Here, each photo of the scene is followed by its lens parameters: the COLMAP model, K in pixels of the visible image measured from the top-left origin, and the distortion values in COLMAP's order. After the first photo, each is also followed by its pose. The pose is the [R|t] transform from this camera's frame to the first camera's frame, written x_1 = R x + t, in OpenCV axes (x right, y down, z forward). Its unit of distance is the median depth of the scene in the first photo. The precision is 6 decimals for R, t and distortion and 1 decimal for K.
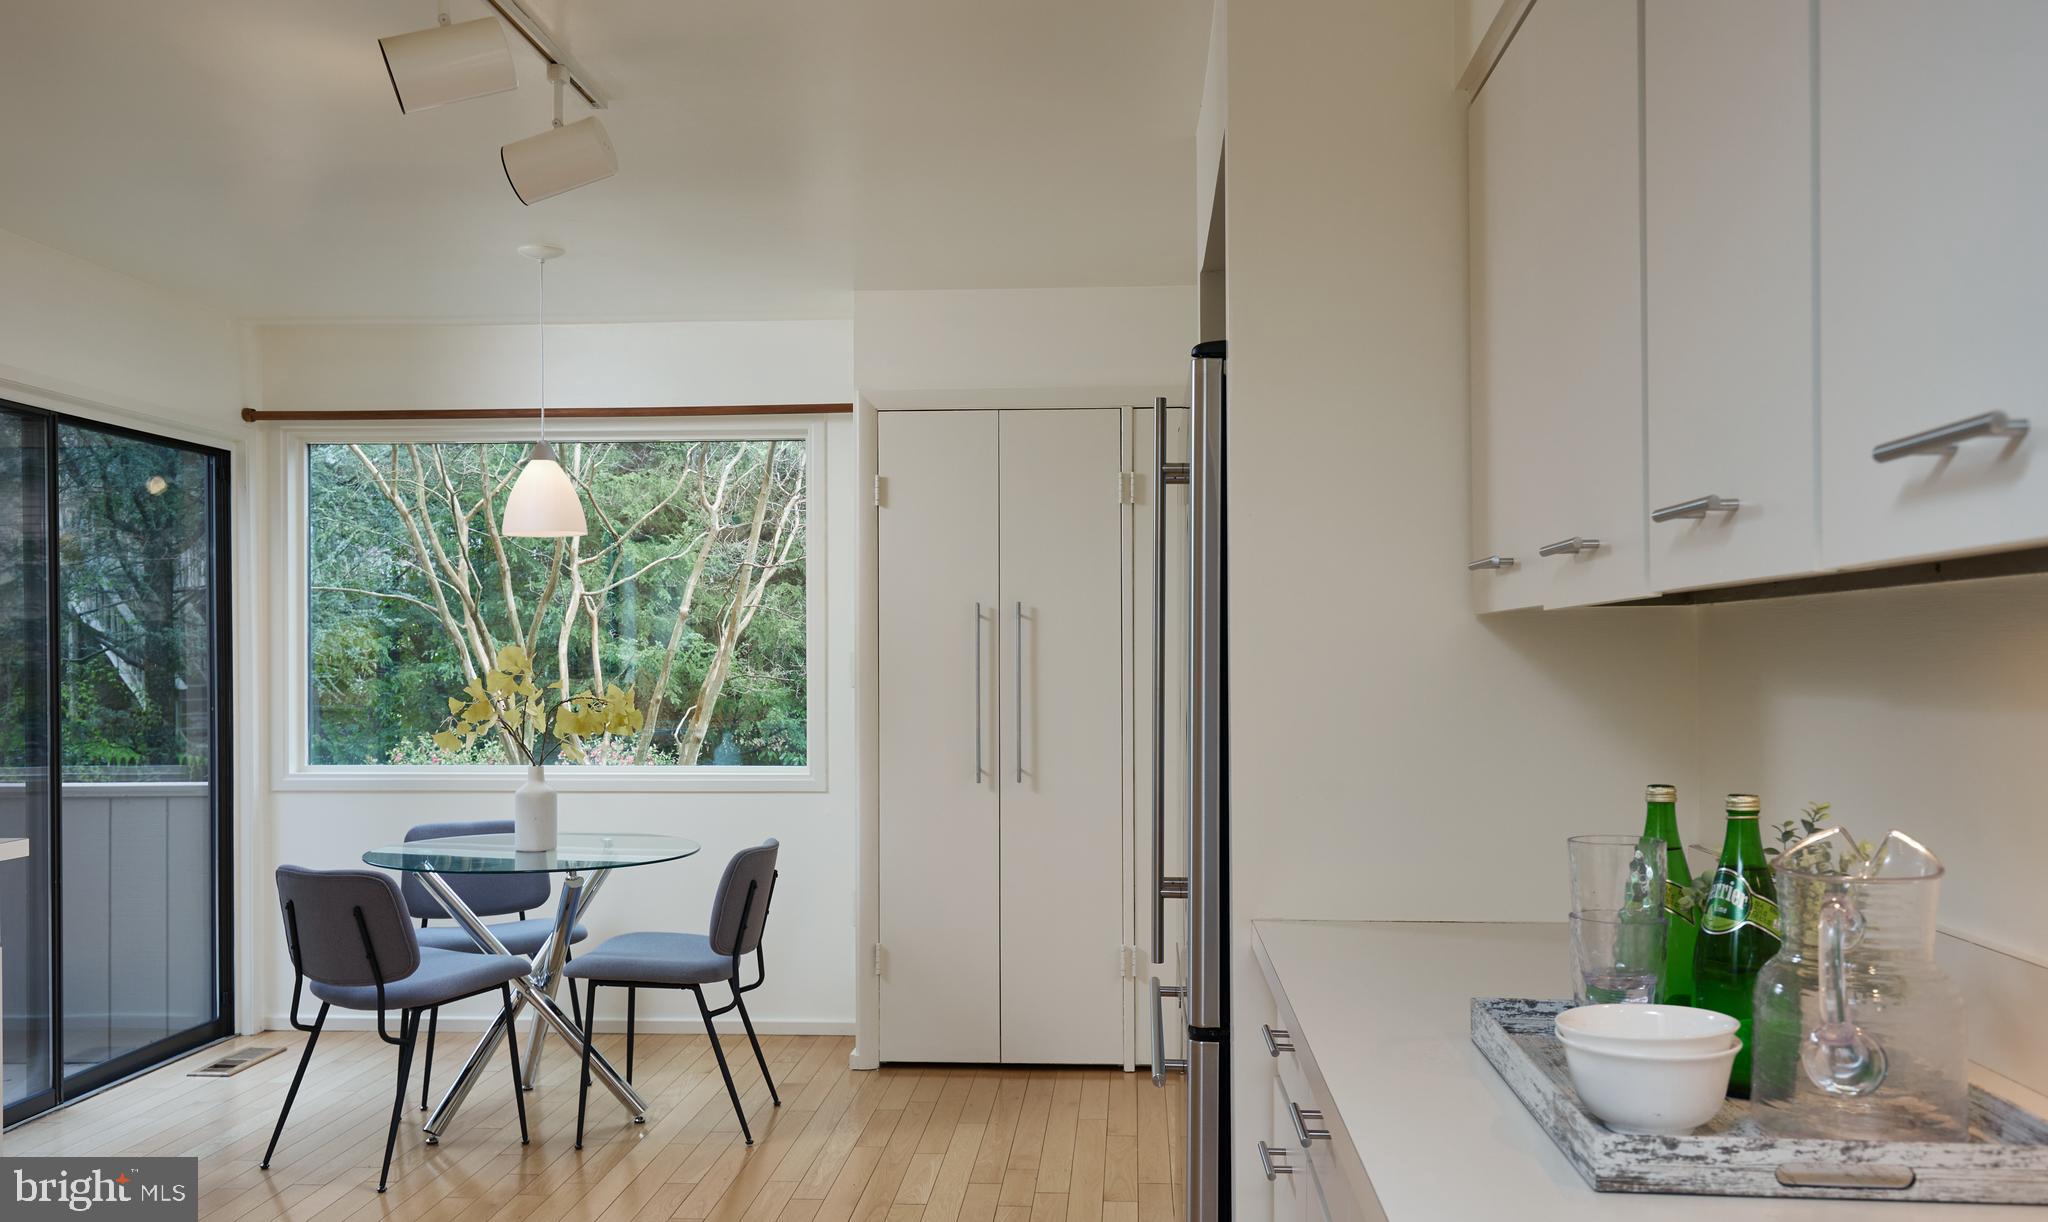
lens RADIAL K [[1644.1, 0, 1024.9], [0, 1644.1, 627.6], [0, 0, 1]] dist [0.046134, 0.011636]
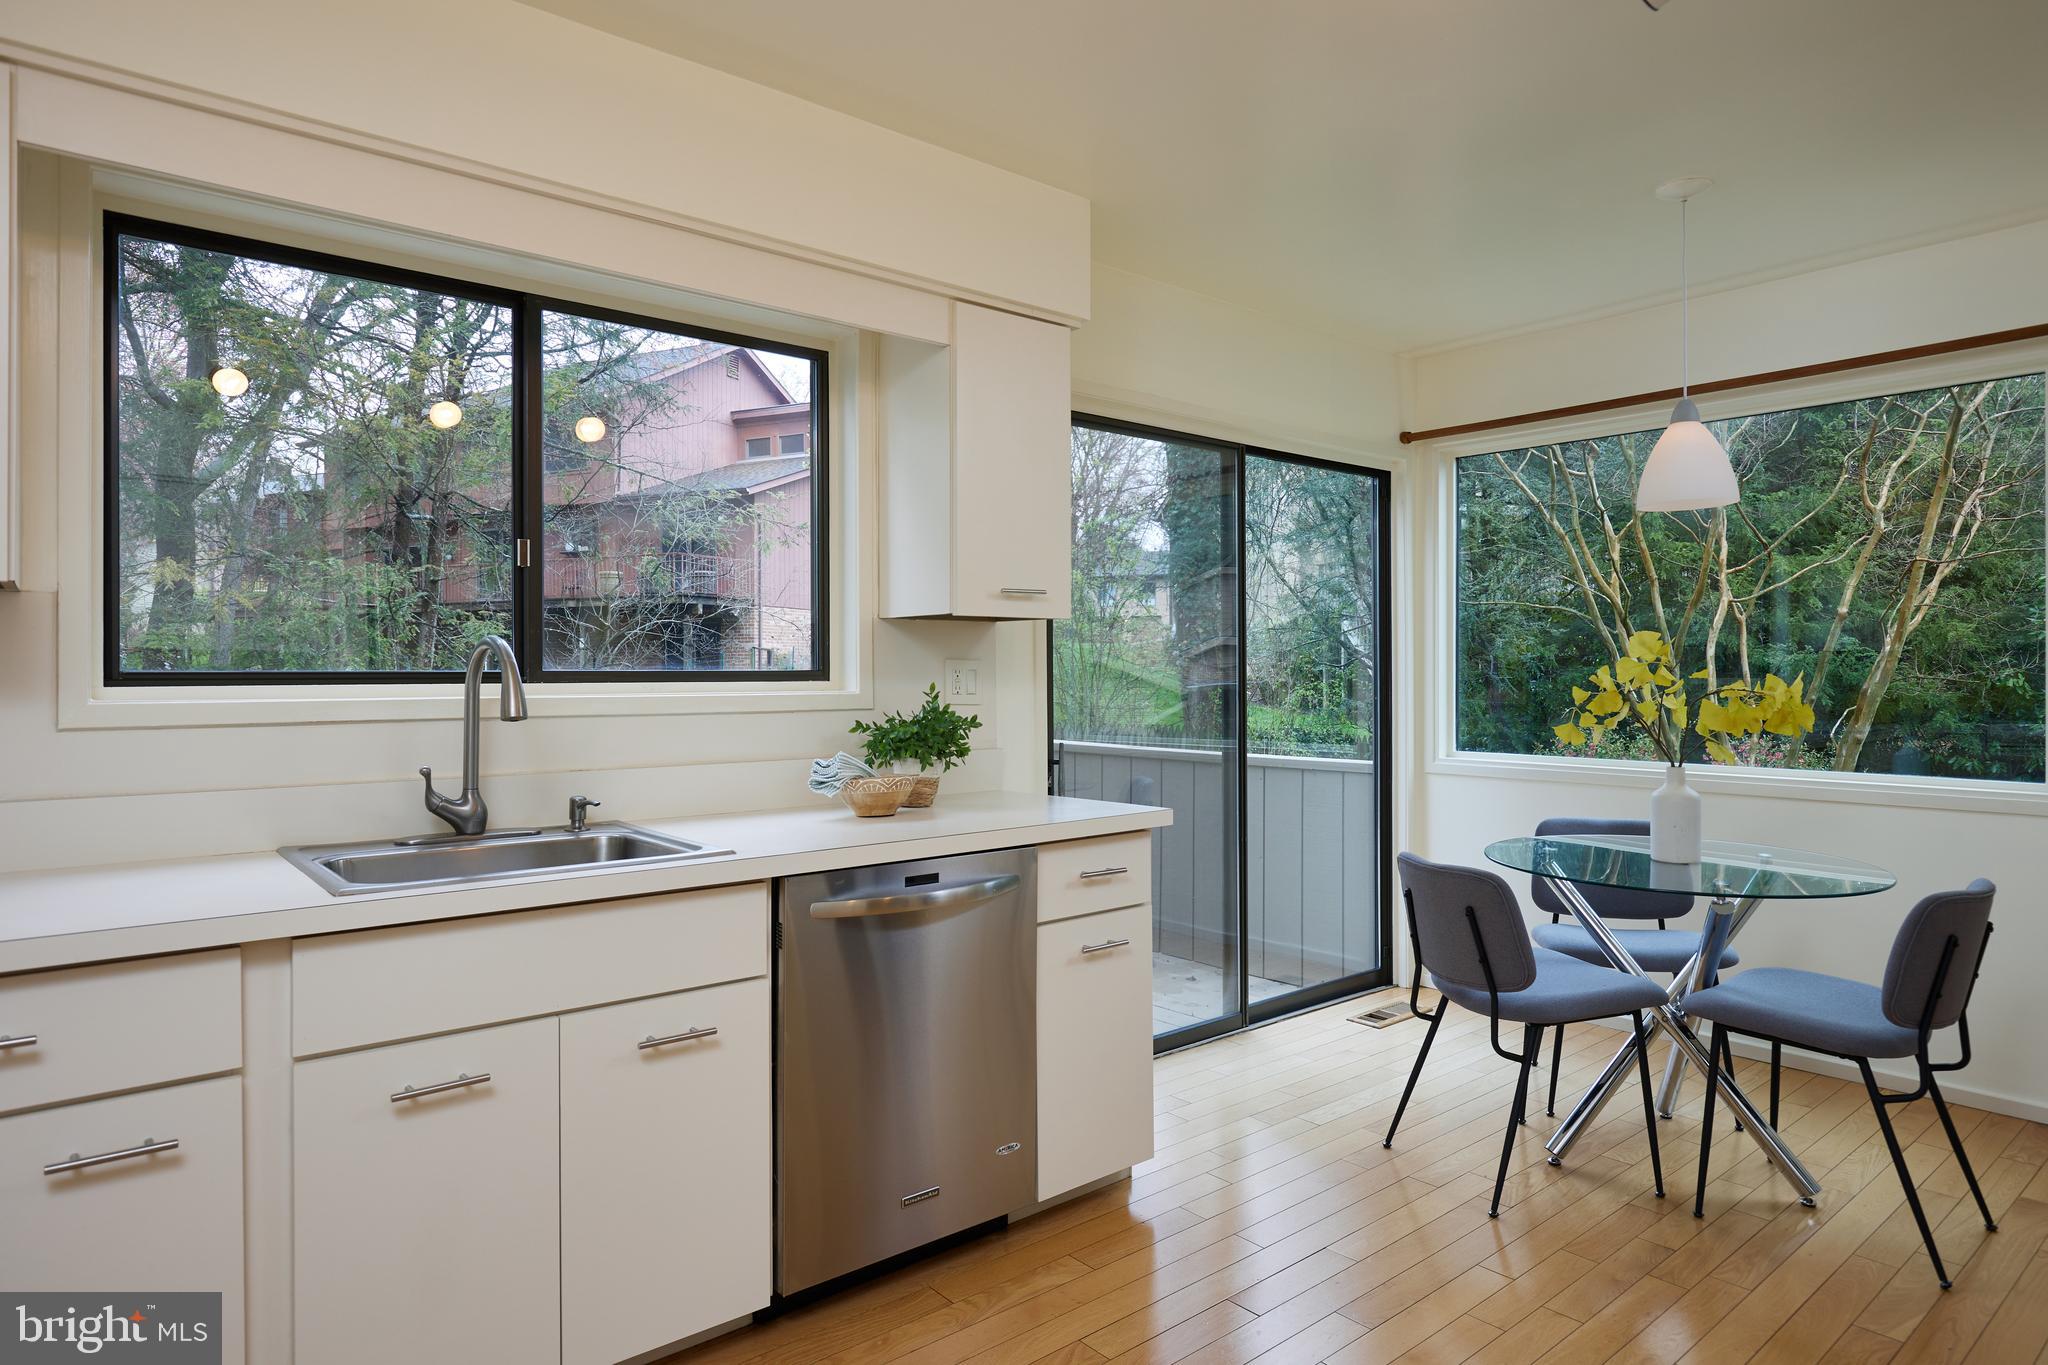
lens RADIAL K [[1194.6, 0, 1013.3], [0, 1194.6, 683.0], [0, 0, 1]] dist [-0.029674, 0.005473]
pose [[0.692391, 0.008461, -0.721473, -0.070263], [0.013273, 0.999613, 0.024460, 0.015899], [0.721400, -0.026512, 0.692011, 0.254883]]
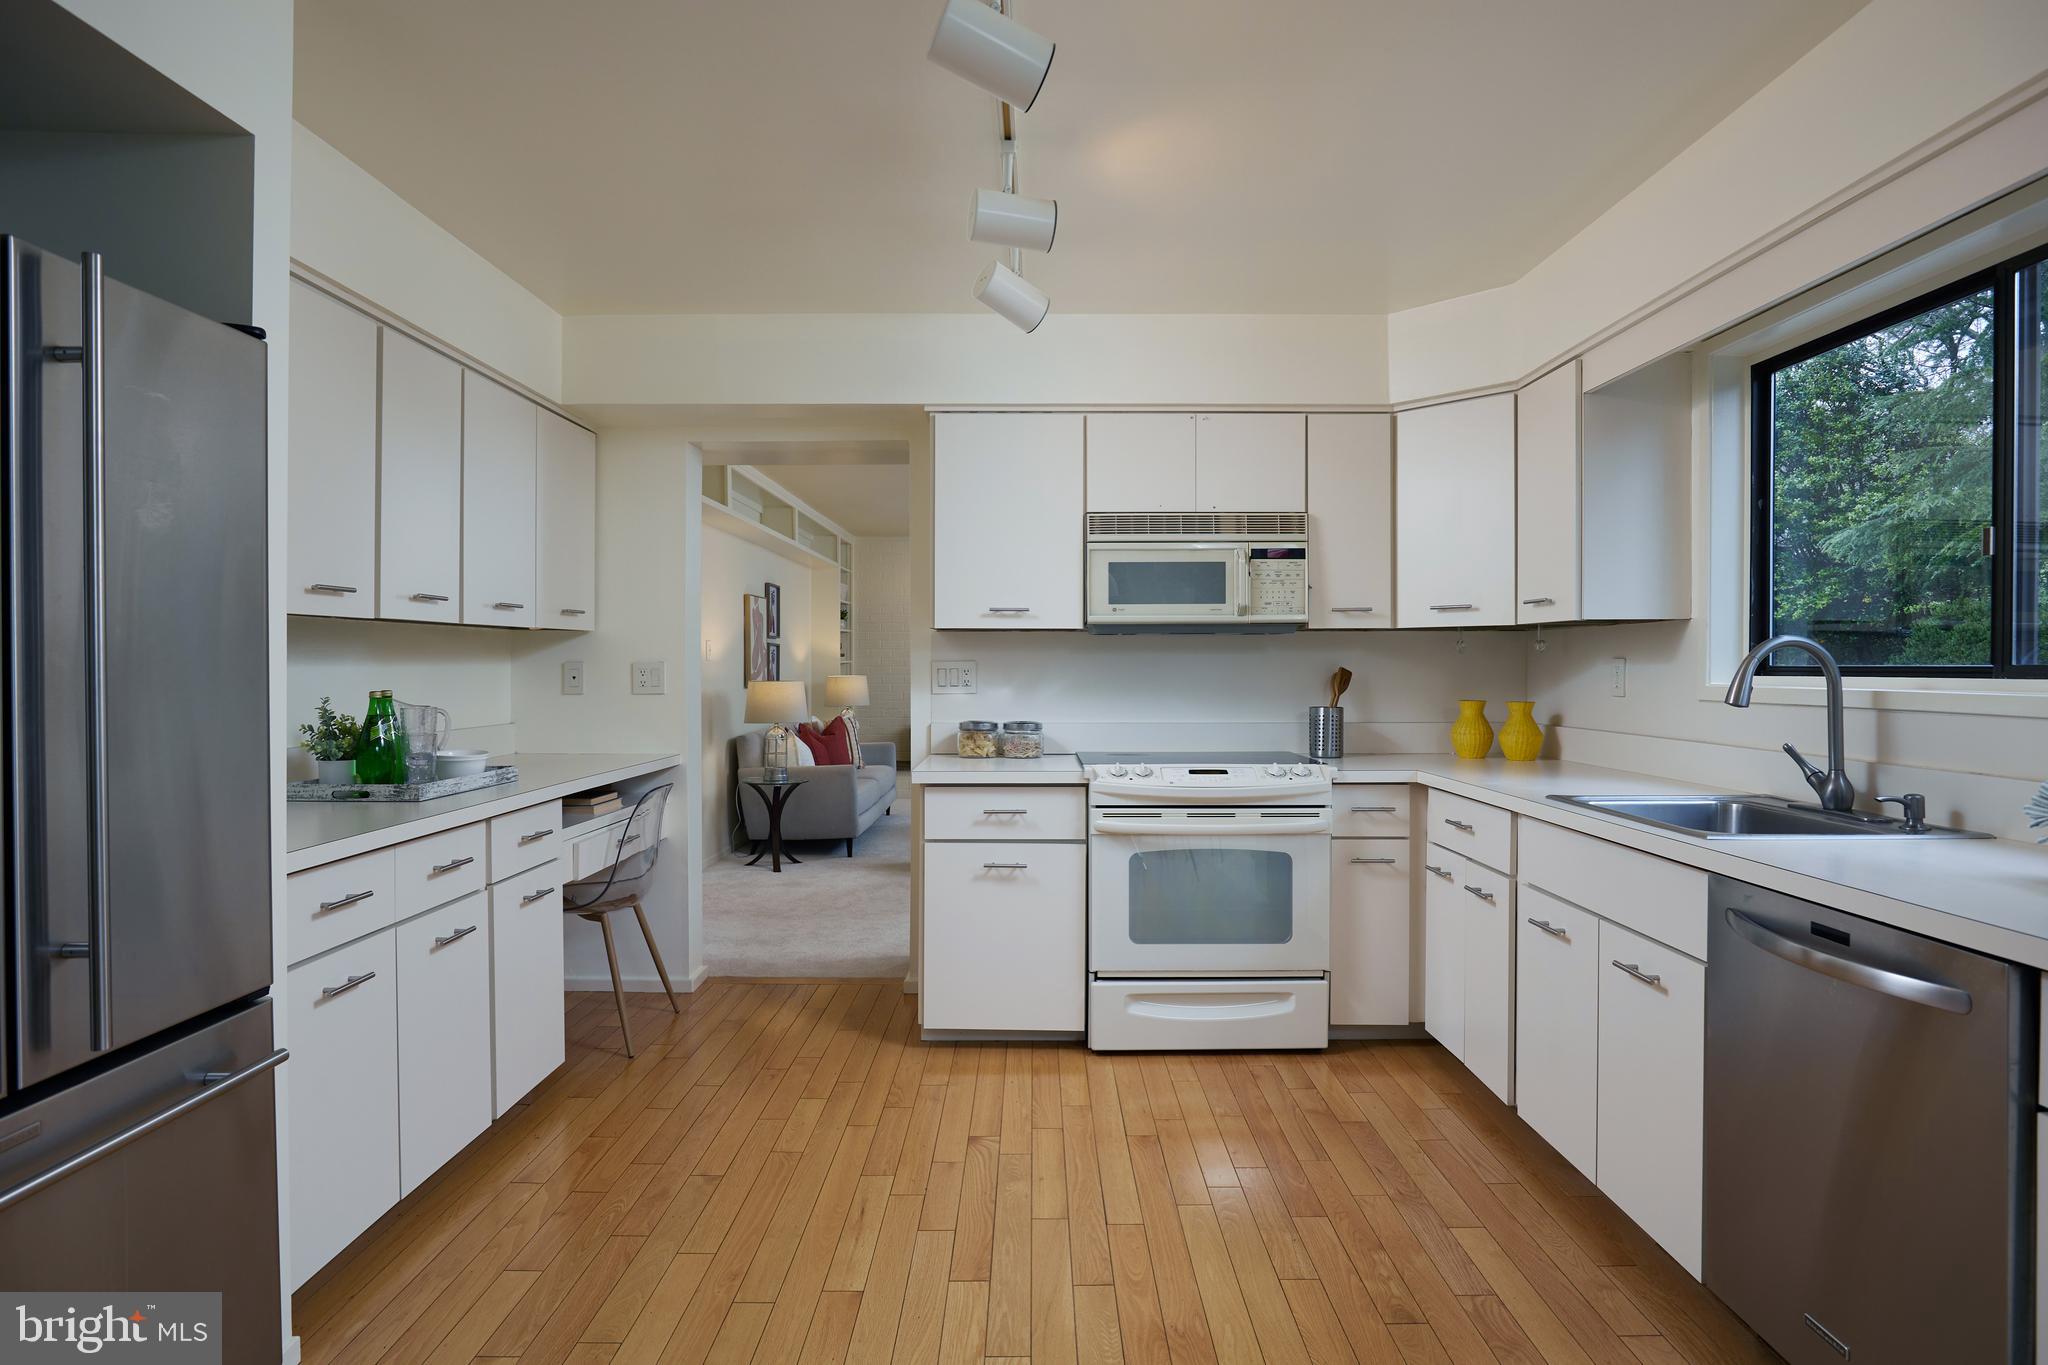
lens RADIAL K [[1050.4, 0, 1008.5], [0, 1050.4, 675.5], [0, 0, 1]] dist [-0.025324, 0.003860]
pose [[-0.998877, 0.002936, -0.047295, -0.157879], [0.003349, 0.999957, -0.008668, 0.026114], [0.047267, -0.008817, -0.998843, 0.815023]]
